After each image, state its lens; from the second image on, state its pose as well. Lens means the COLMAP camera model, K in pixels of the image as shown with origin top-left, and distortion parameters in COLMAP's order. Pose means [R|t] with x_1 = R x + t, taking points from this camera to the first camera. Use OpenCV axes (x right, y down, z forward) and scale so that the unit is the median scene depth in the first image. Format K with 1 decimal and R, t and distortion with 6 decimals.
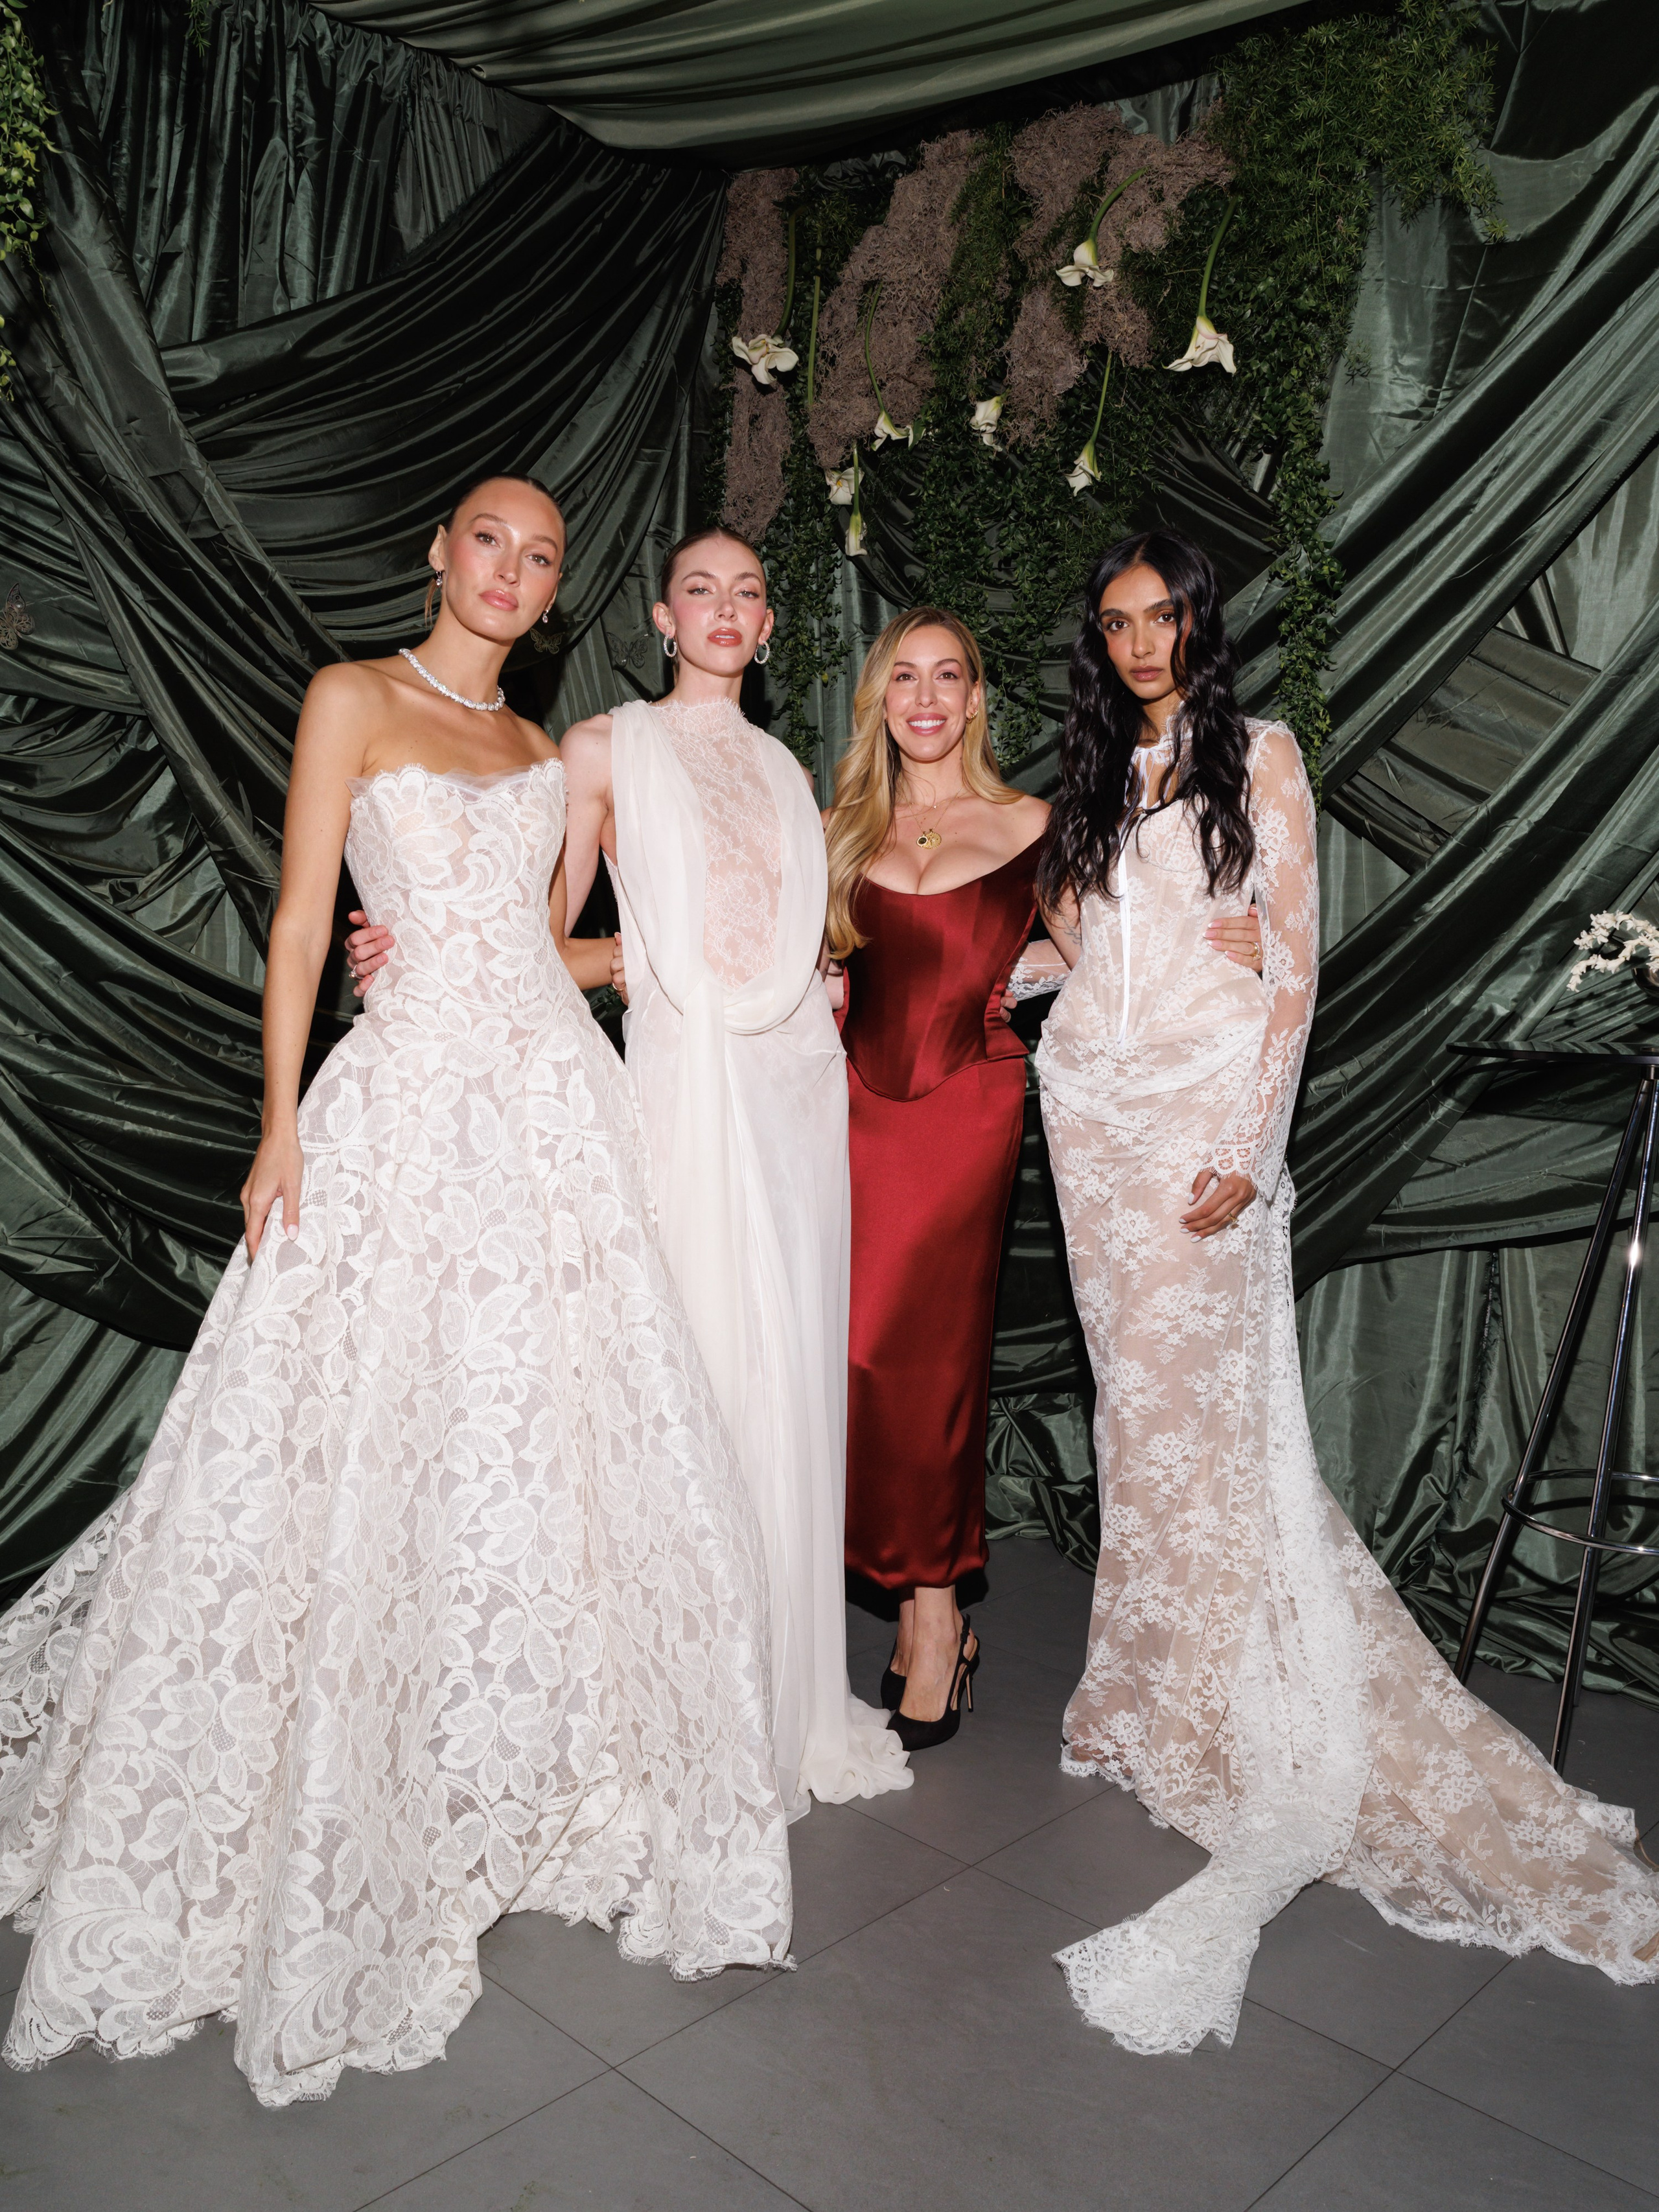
lens RADIAL K [[1697.4, 0, 897.8], [0, 1697.4, 1137.7], [0, 0, 1]] dist [-0.008130, -0.002713]
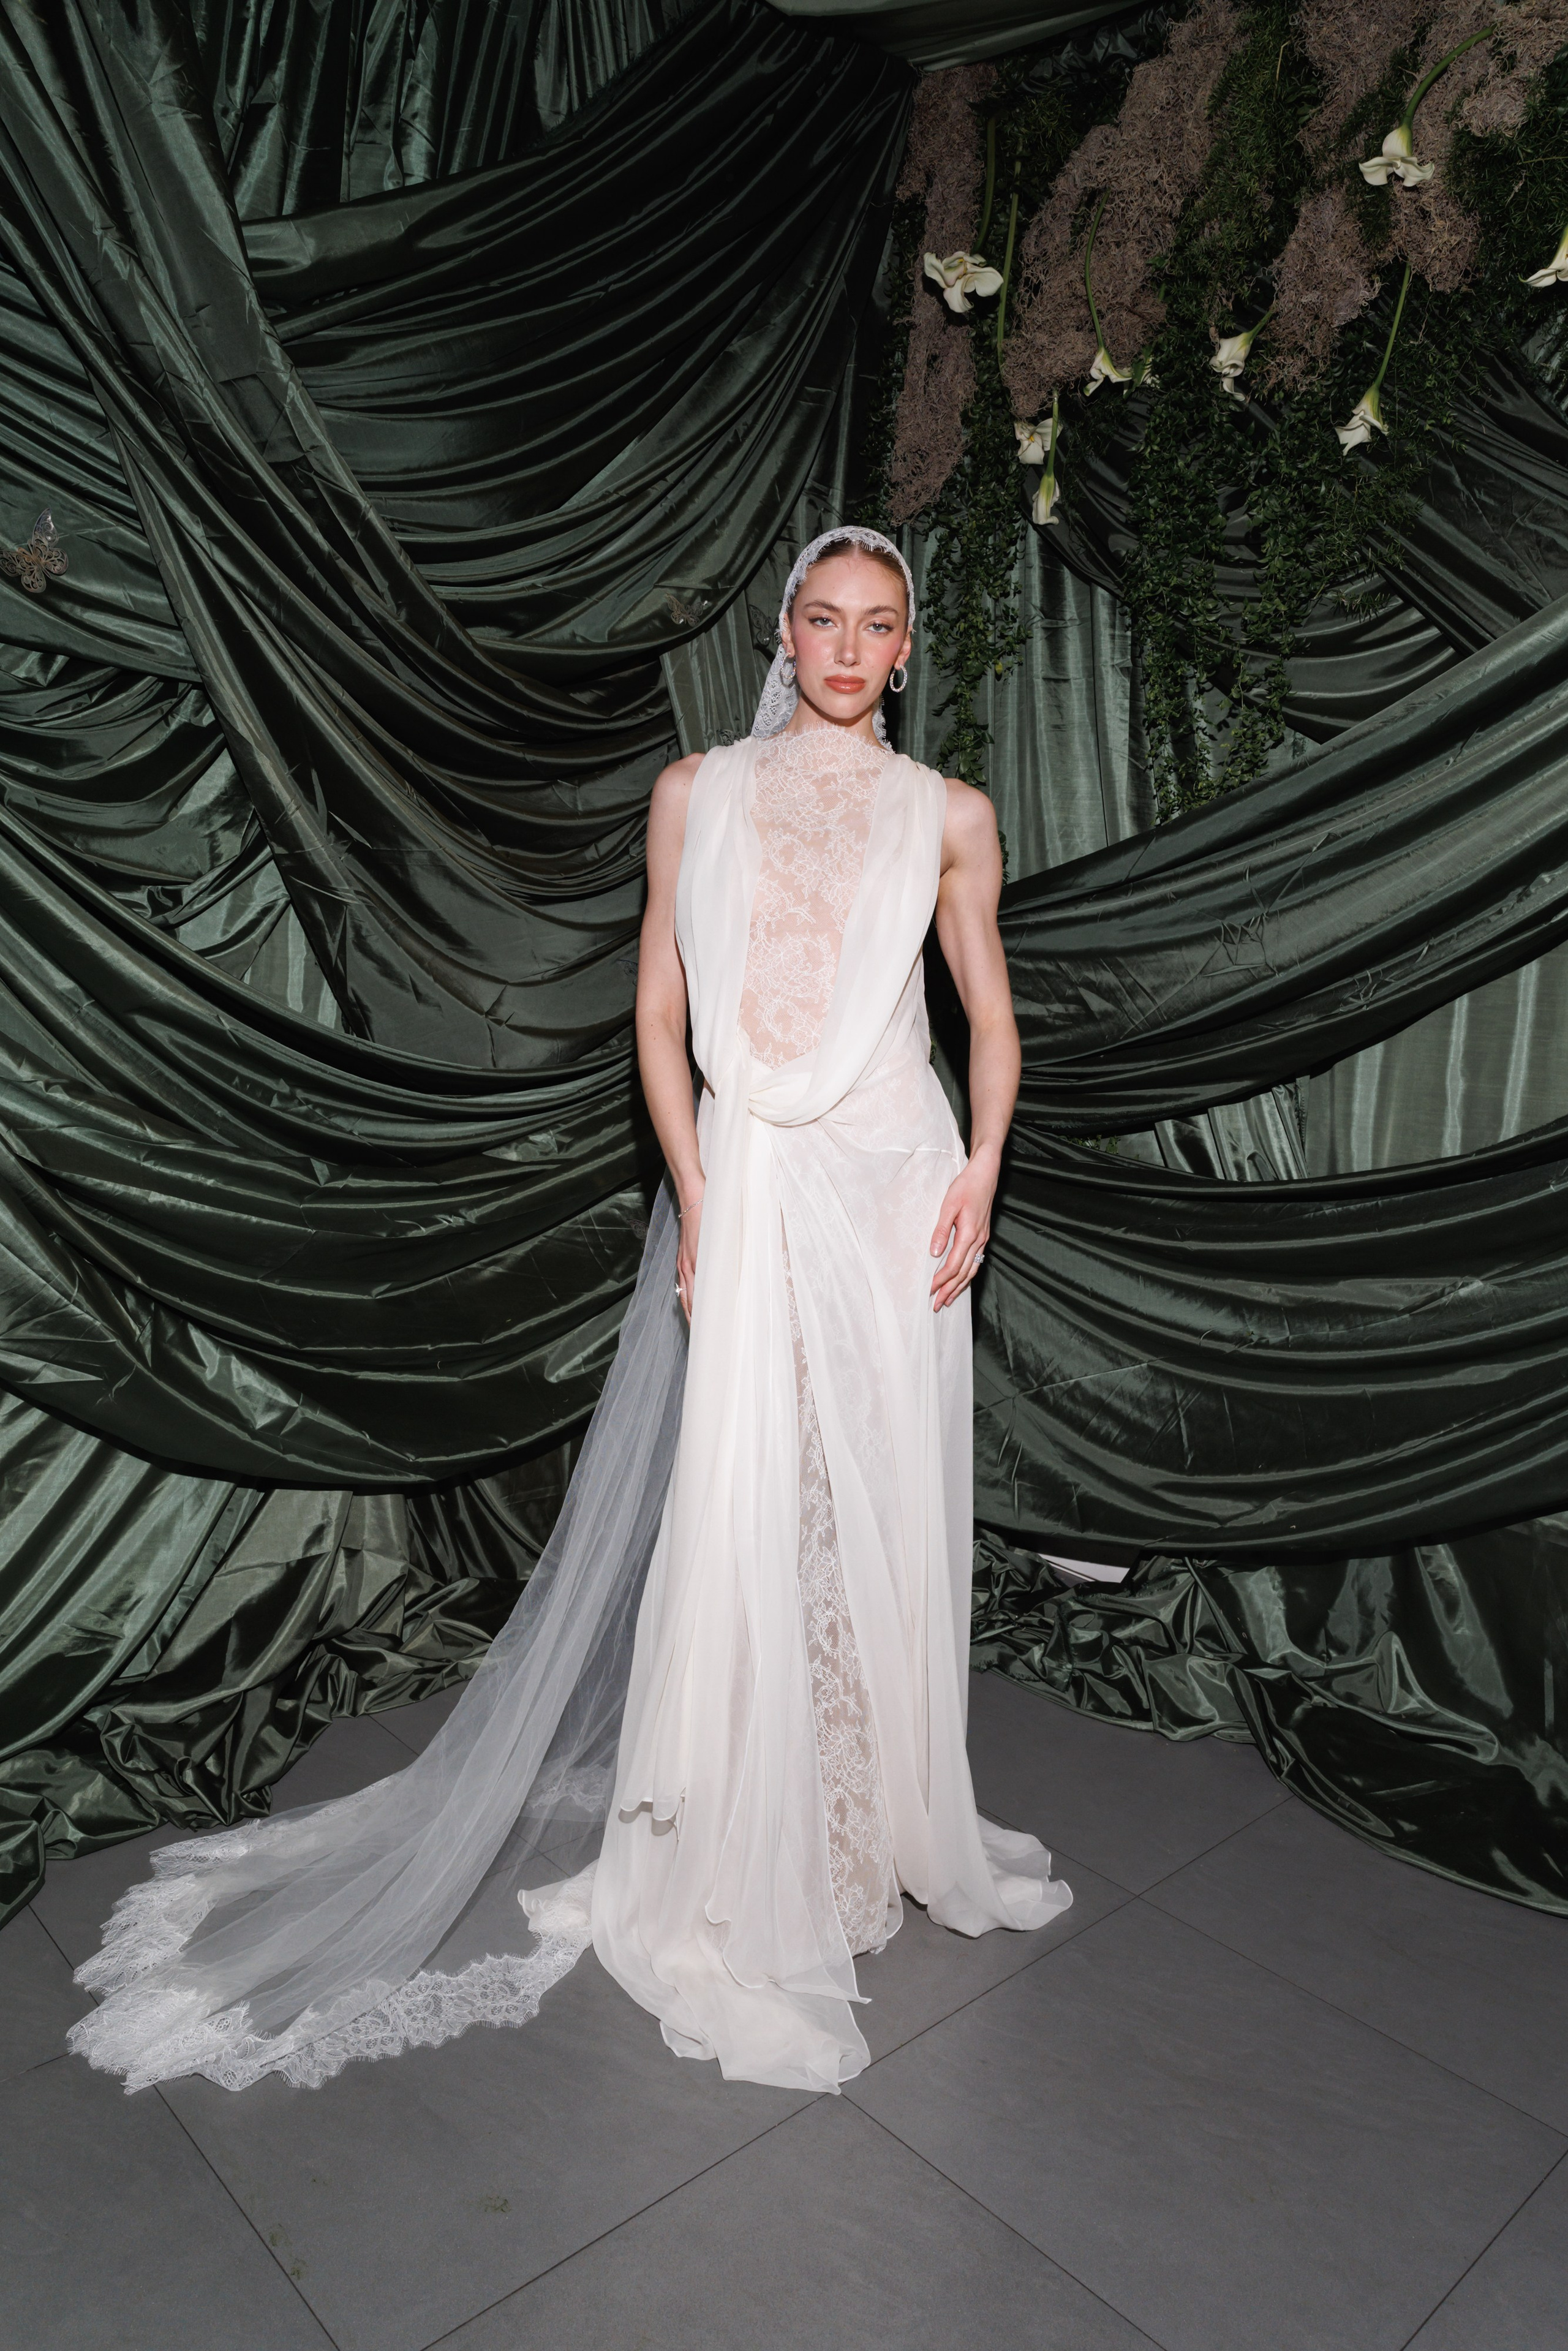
lens RADIAL K [[1616.6, 0, 829.7], [0, 1616.6, 1075.3], [0, 0, 1]] dist [0.011621, -0.005442]
pose [[0.997435, 0.048561, -0.052585, -0.090816], [-0.049448, 0.998653, -0.015700, -0.061992], [0.051752, 0.018260, 0.998493, 0.233742]]
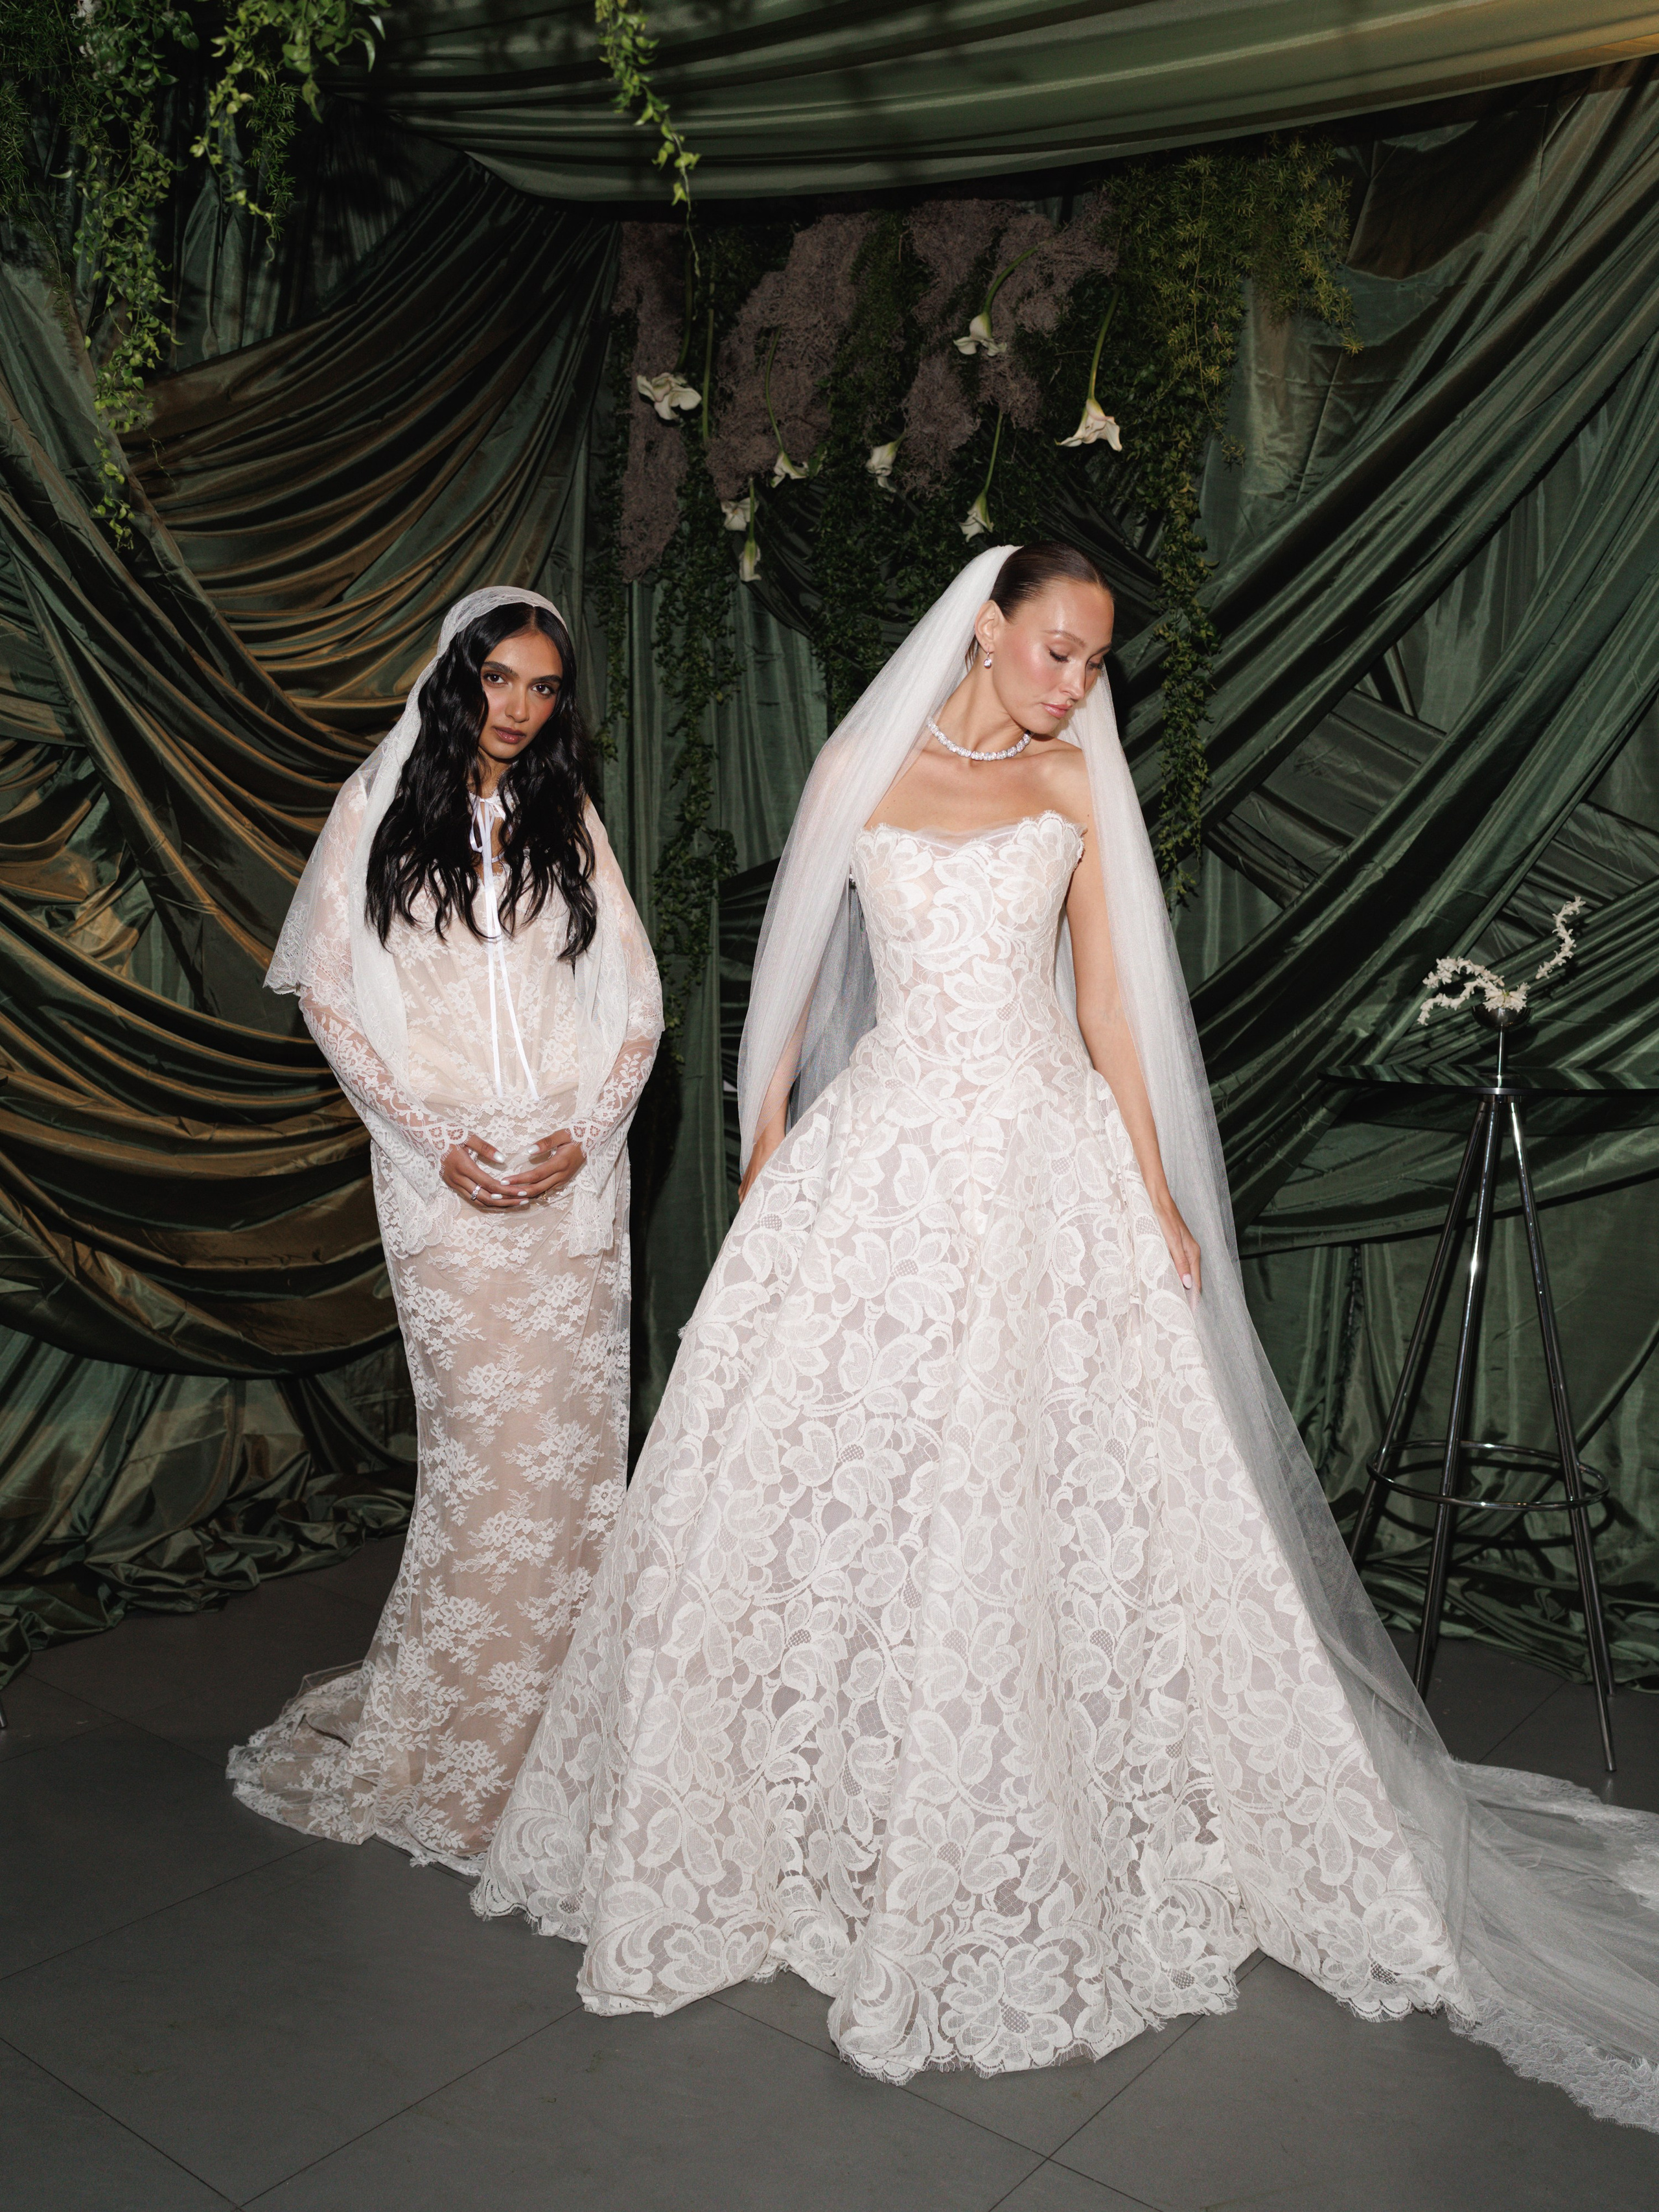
lens RADIAL K [[1914.3, 0, 889.3], [0, 1914.3, 1095.0], [0, 0, 1]] dist [0.006062, -0.016333]
pose [[0.994976, -0.004785, 0.100004, -0.069886], [0.006317, 0.999867, -0.015010, -0.014458], [-0.099919, 0.015566, 0.994874, -0.195957]]
